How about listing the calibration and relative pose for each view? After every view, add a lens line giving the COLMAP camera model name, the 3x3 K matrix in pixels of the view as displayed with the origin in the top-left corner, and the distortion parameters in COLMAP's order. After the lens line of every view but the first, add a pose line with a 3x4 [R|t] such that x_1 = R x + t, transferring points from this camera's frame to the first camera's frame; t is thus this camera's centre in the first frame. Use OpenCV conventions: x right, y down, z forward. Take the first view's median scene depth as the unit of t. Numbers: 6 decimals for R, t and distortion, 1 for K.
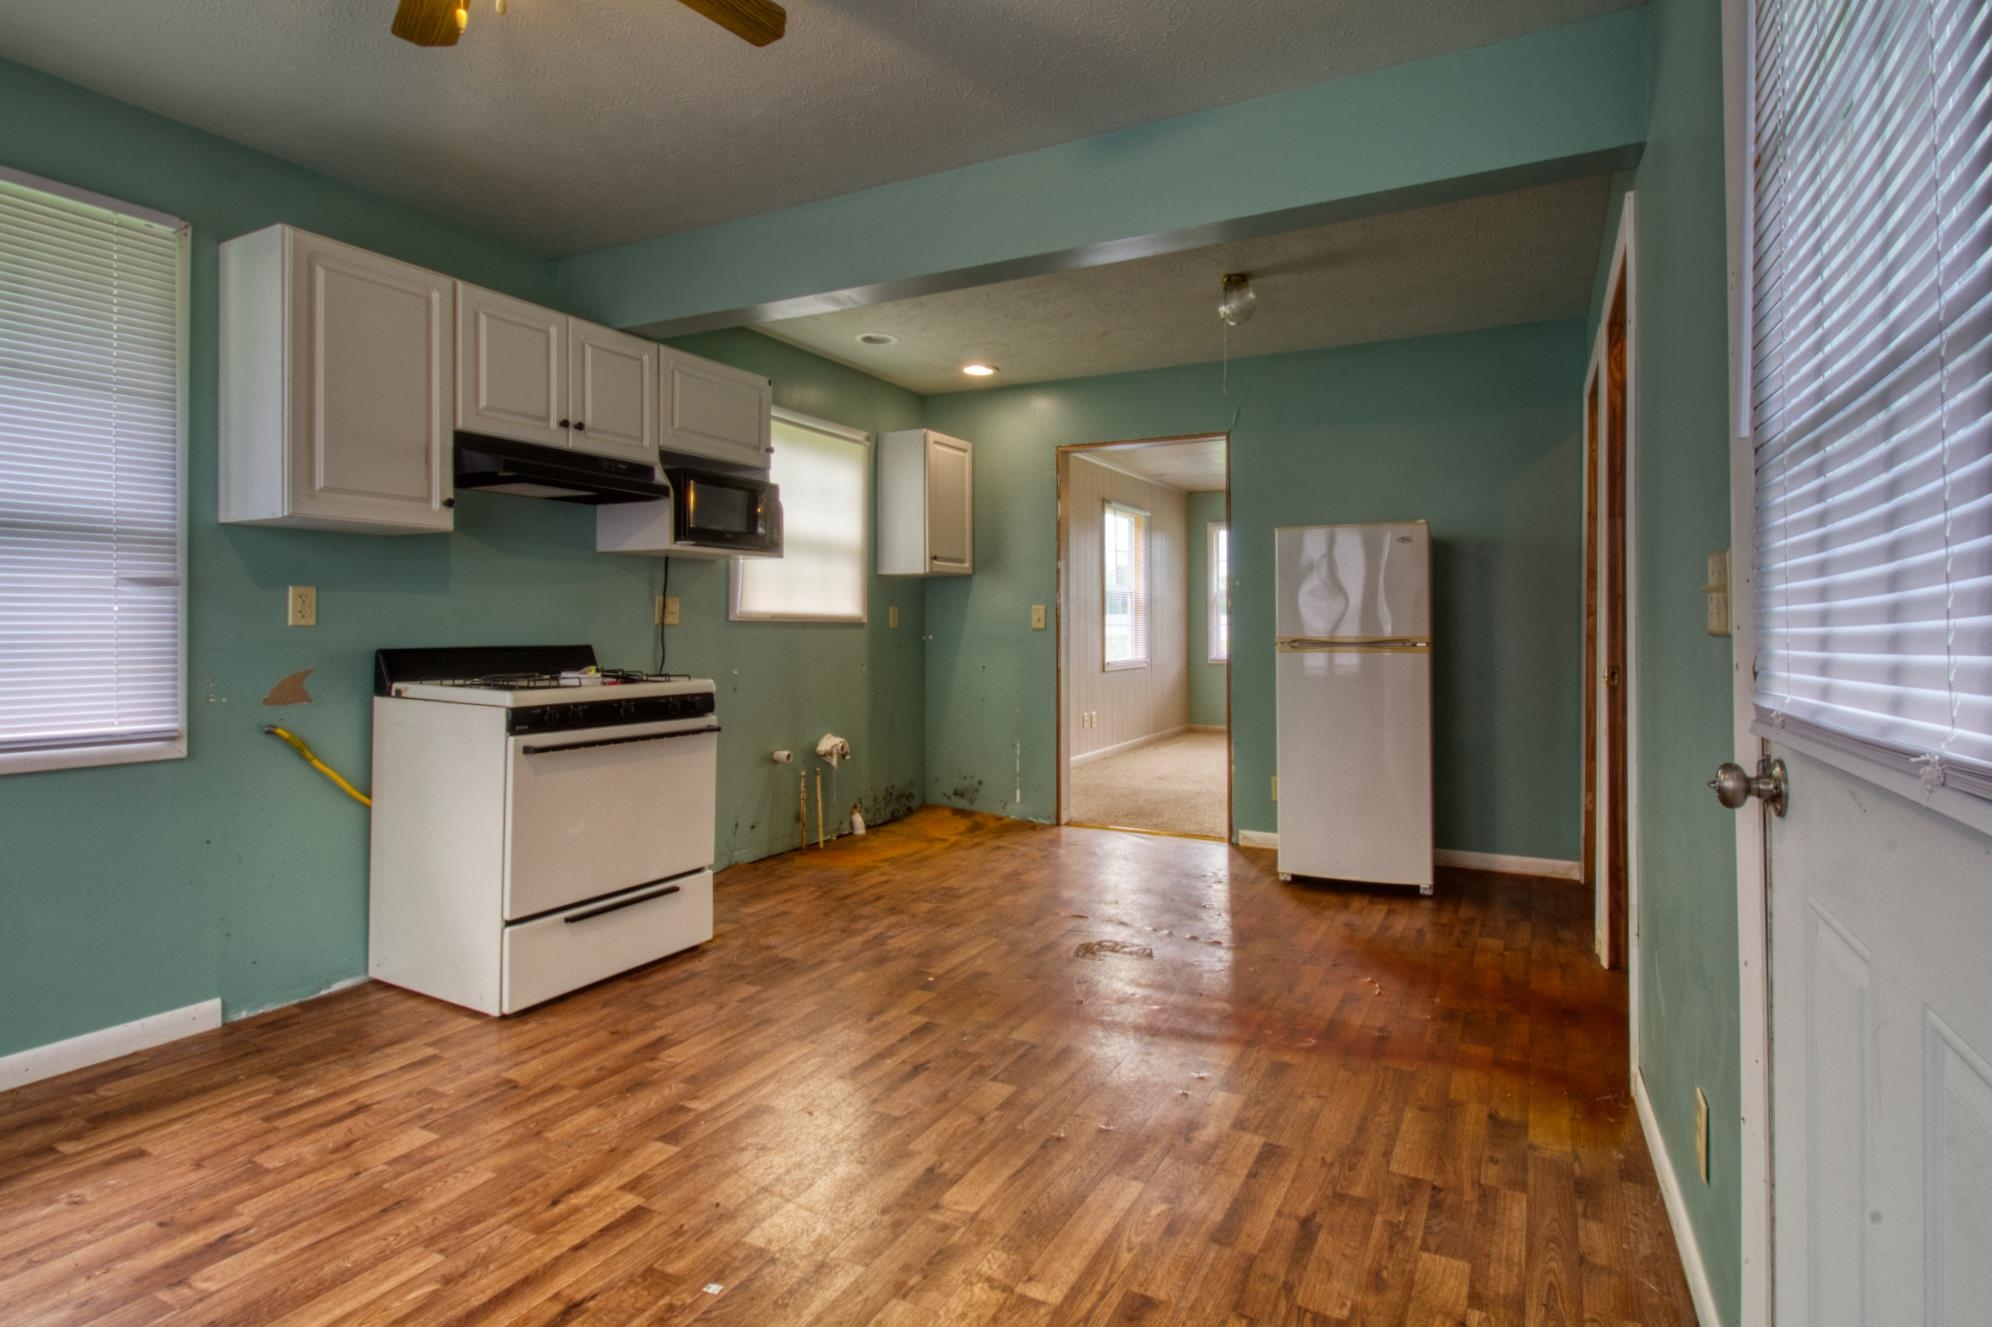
lens RADIAL K [[936.5, 0, 1026.1], [0, 936.5, 623.3], [0, 0, 1]] dist [0.008599, -0.011064]
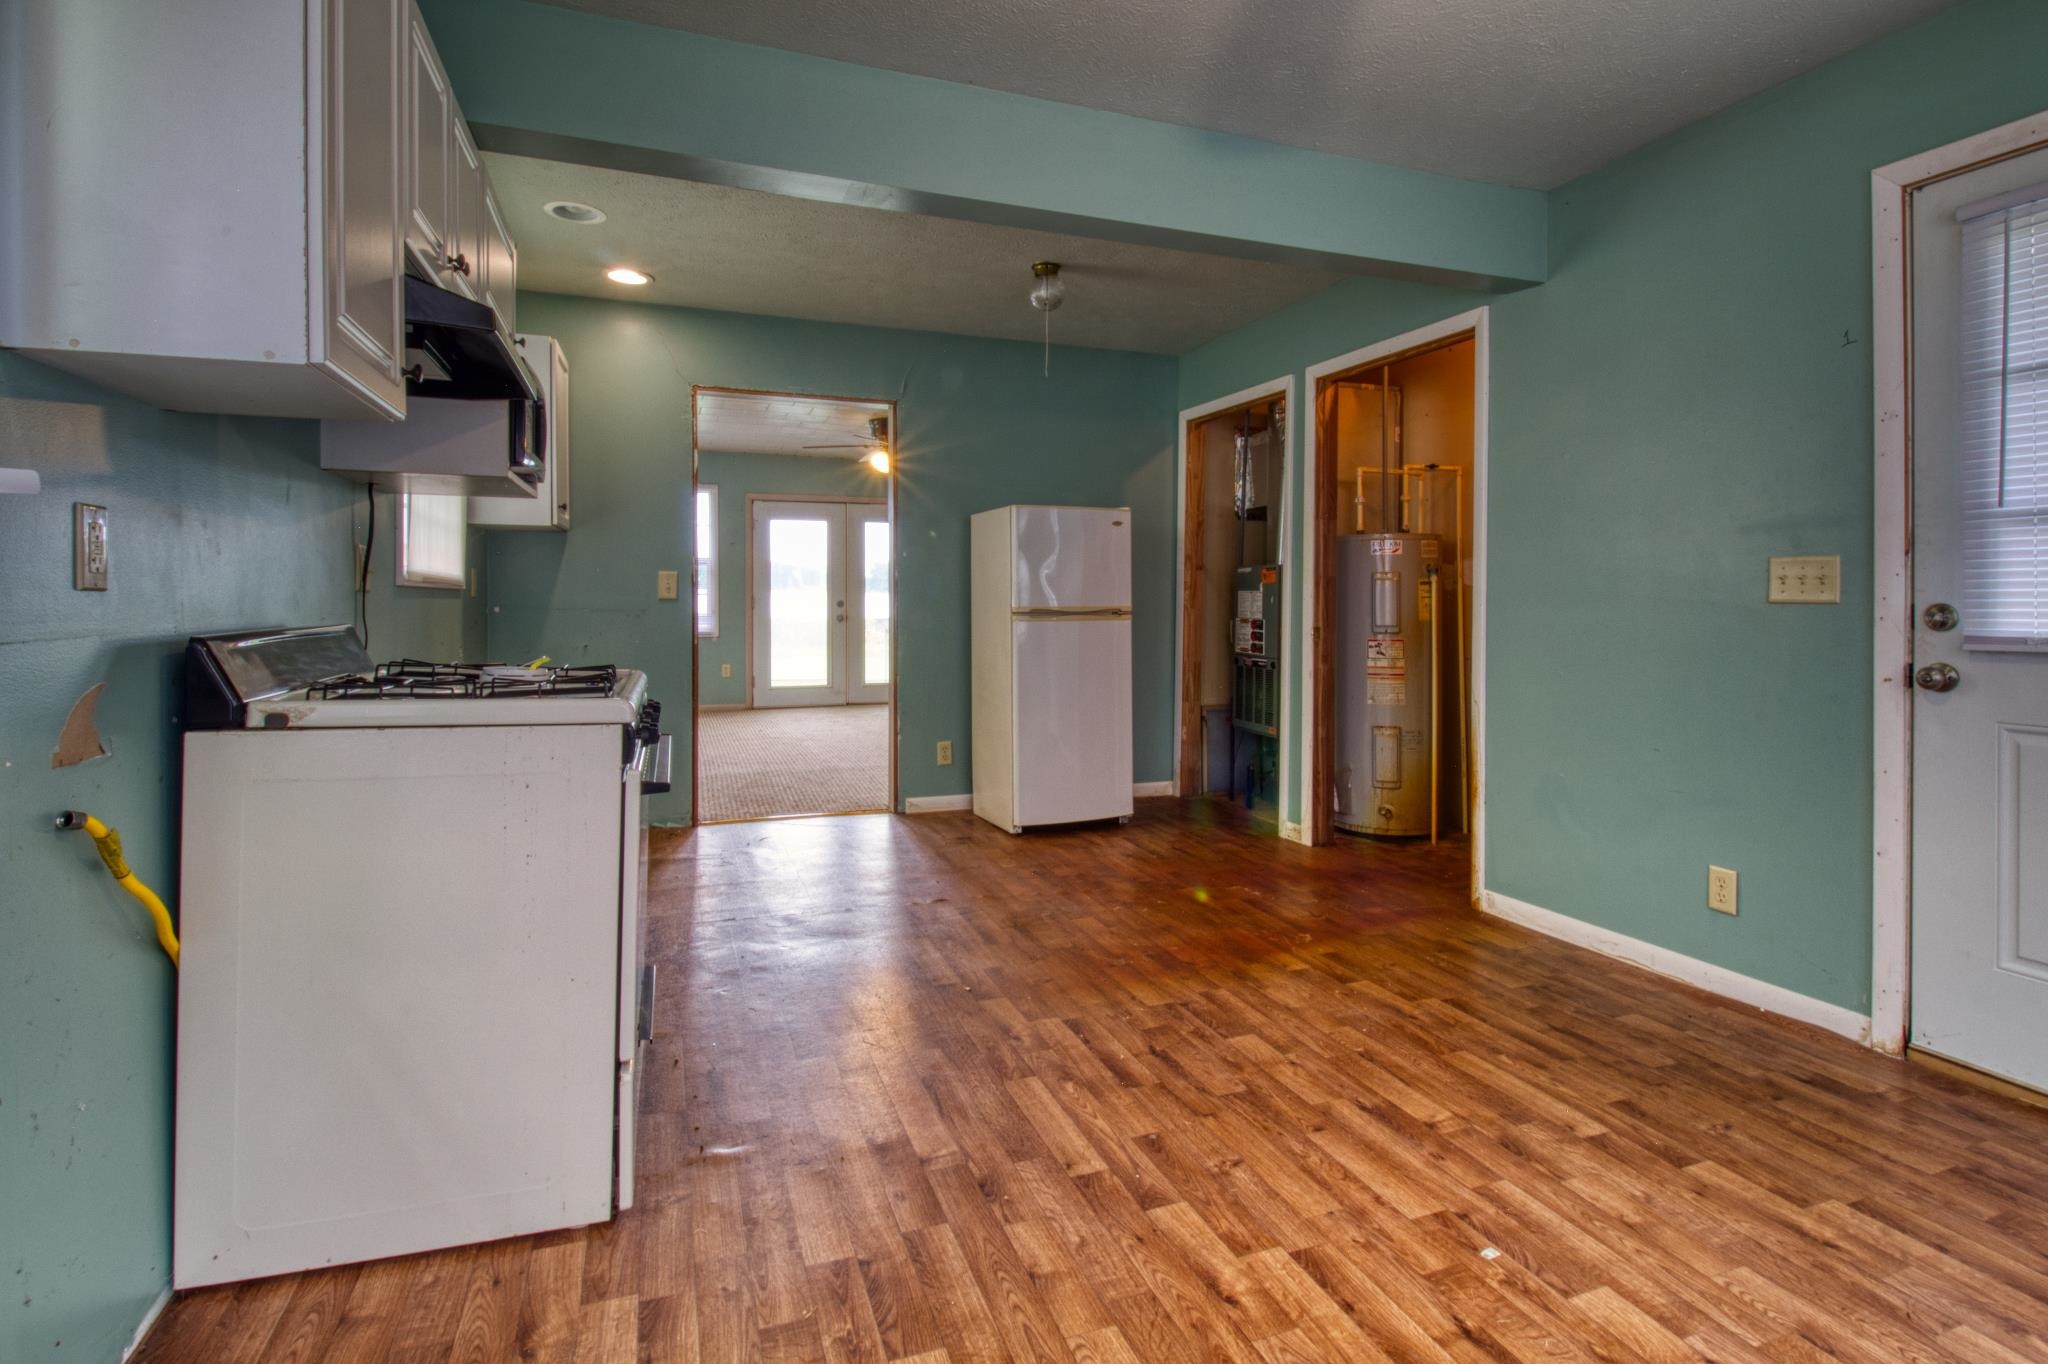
lens RADIAL K [[954.5, 0, 1024.2], [0, 954.5, 608.9], [0, 0, 1]] dist [-0.003116, -0.001148]
pose [[0.715480, -0.005552, 0.698611, -0.915568], [-0.005634, 0.999890, 0.013716, 0.003464], [-0.698610, -0.013749, 0.715370, 0.409340]]
